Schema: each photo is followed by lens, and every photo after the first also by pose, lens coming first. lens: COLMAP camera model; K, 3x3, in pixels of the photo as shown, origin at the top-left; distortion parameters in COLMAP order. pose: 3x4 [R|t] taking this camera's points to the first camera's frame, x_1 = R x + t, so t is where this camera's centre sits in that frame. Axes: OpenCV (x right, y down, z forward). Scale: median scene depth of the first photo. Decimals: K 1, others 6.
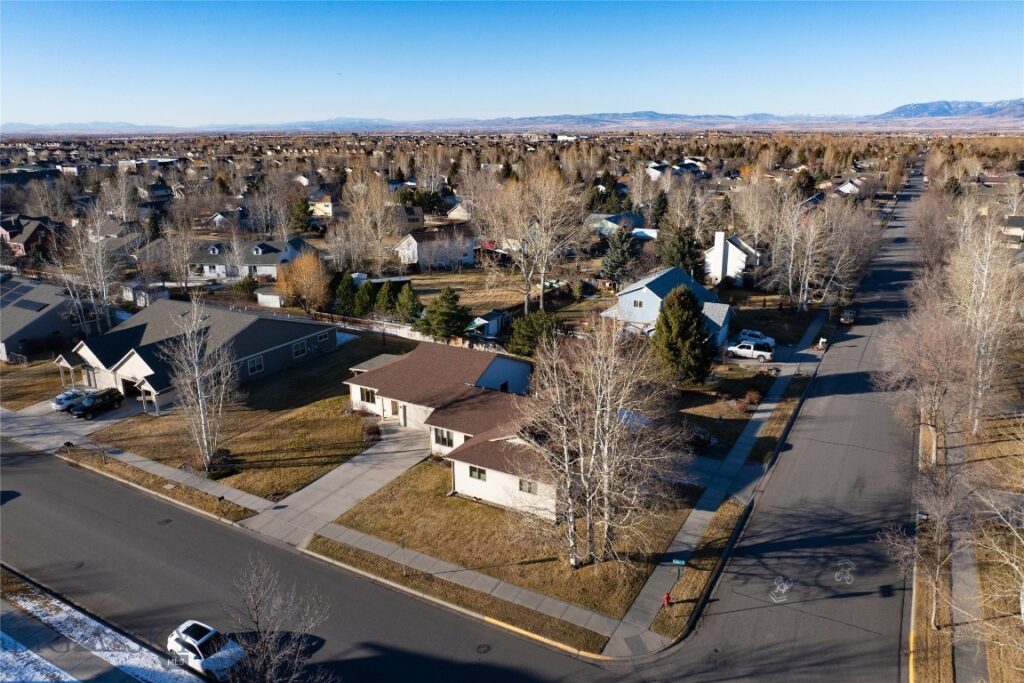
lens RADIAL K [[709.5, 0, 518.6], [0, 709.5, 339.4], [0, 0, 1]] dist [-0.026838, -0.002822]
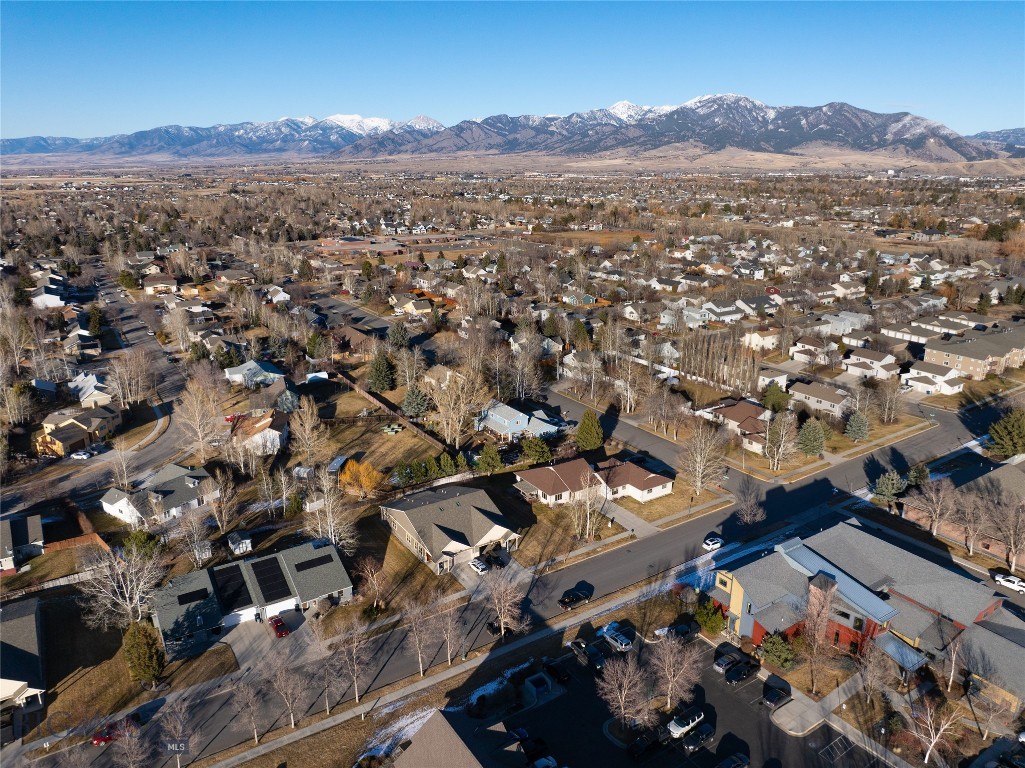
lens RADIAL K [[728.2, 0, 515.8], [0, 728.2, 378.4], [0, 0, 1]] dist [-0.045897, 0.015846]
pose [[0.456445, -0.247140, 0.854739, -2.257385], [0.251990, 0.957224, 0.142205, -0.669446], [-0.853322, 0.150477, 0.499197, -0.065279]]
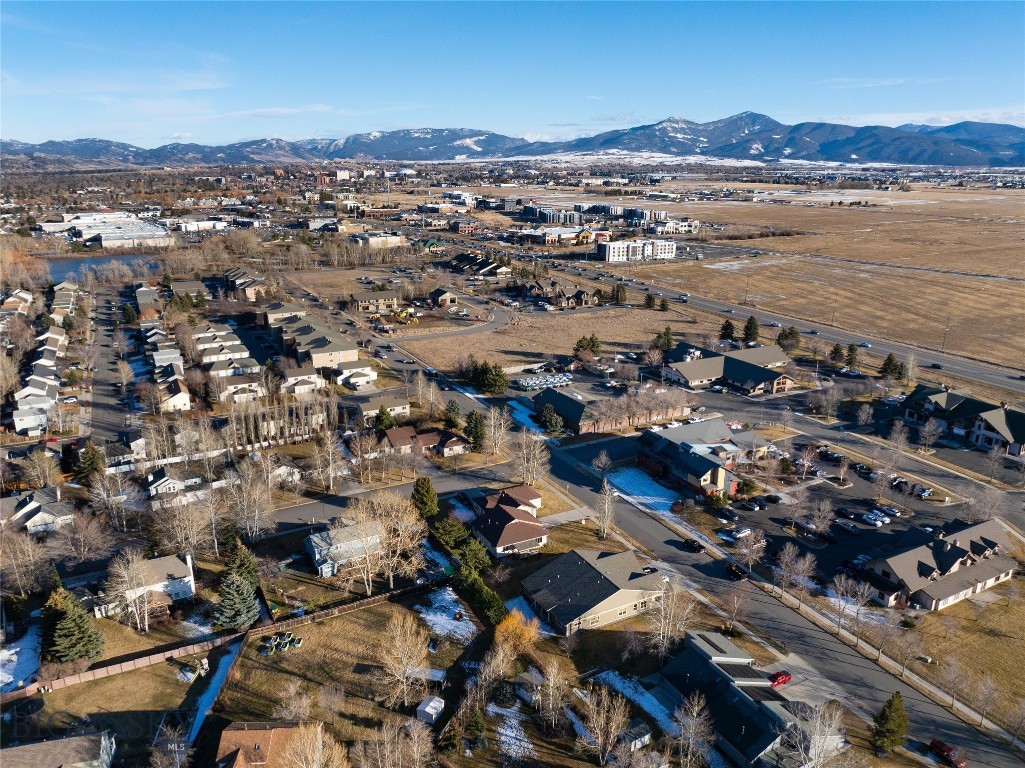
lens RADIAL K [[728.2, 0, 516.1], [0, 728.2, 394.4], [0, 0, 1]] dist [-0.045897, 0.015846]
pose [[-0.844022, -0.158581, 0.512327, -1.441921], [0.157292, 0.840080, 0.519158, -1.757734], [-0.512724, 0.518766, -0.684102, 2.691930]]
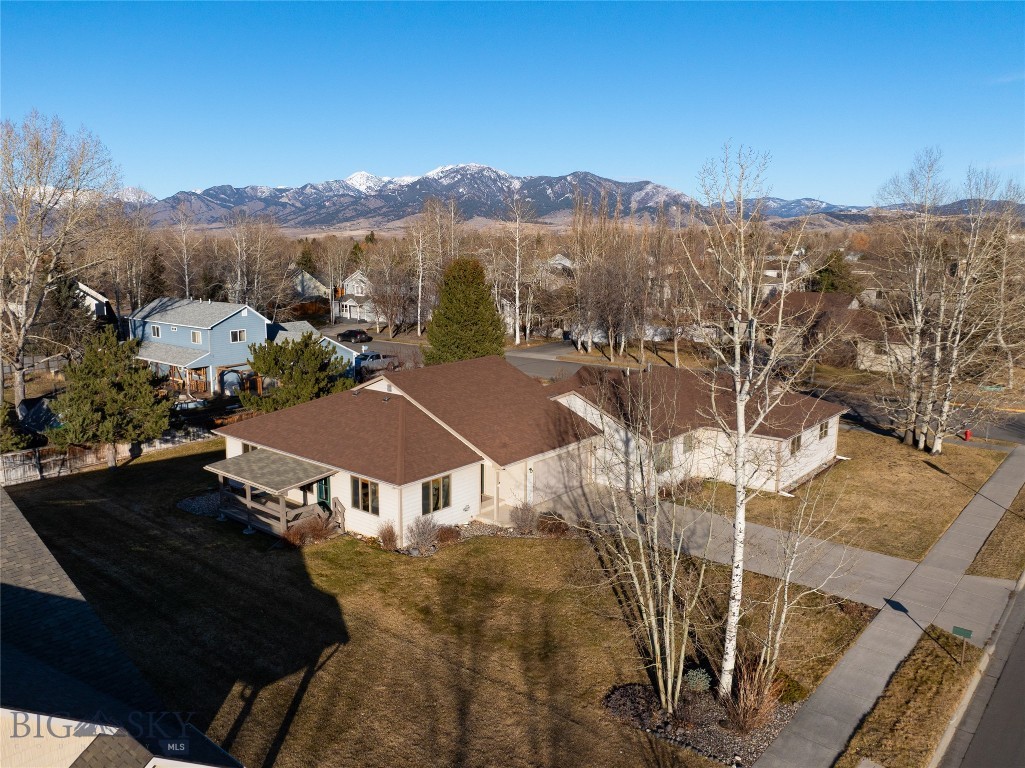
lens RADIAL K [[816.2, 0, 452.0], [0, 816.2, 398.3], [0, 0, 1]] dist [-0.034750, 0.001311]
pose [[0.226564, -0.185240, 0.956219, -0.741064], [0.287031, 0.950848, 0.116191, -0.037119], [-0.930743, 0.248139, 0.268598, 0.901723]]
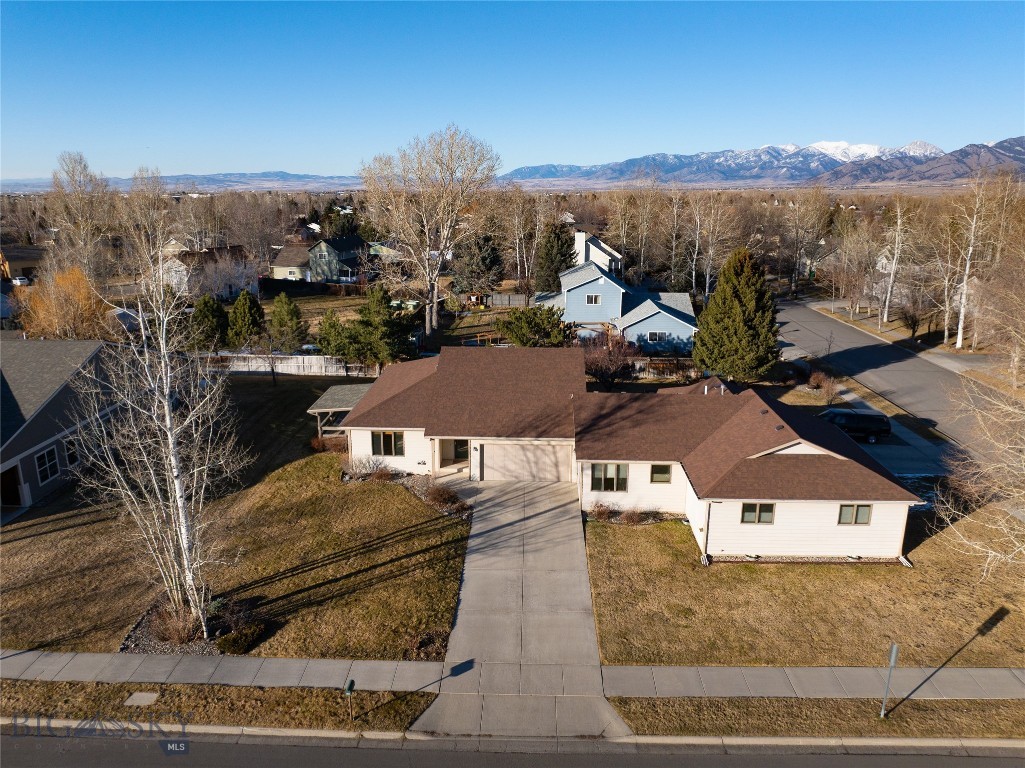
lens RADIAL K [[728.2, 0, 514.9], [0, 728.2, 385.3], [0, 0, 1]] dist [-0.045897, 0.015846]
pose [[0.885370, -0.112343, 0.451108, -0.412373], [0.124925, 0.992164, 0.001902, 0.047535], [-0.447787, 0.054670, 0.892467, 0.454915]]
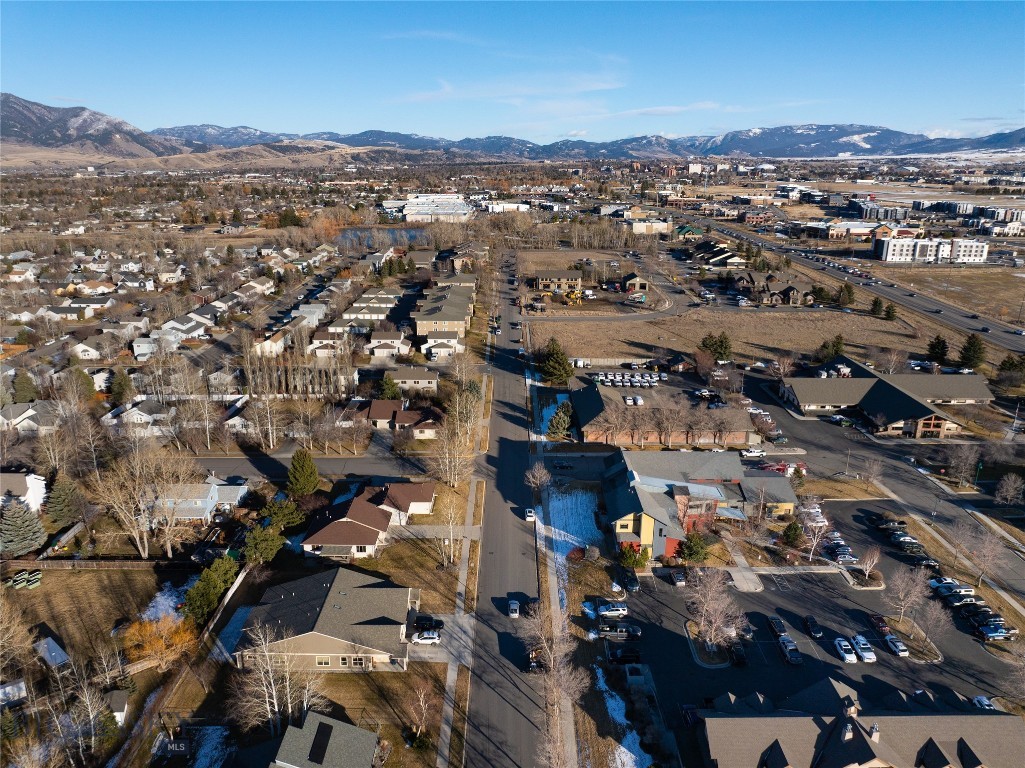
lens RADIAL K [[728.2, 0, 518.0], [0, 728.2, 379.6], [0, 0, 1]] dist [-0.045897, 0.015846]
pose [[-0.497686, -0.246551, 0.831578, -2.127709], [0.251318, 0.876629, 0.410318, -1.126459], [-0.830149, 0.413200, -0.374323, 1.328869]]
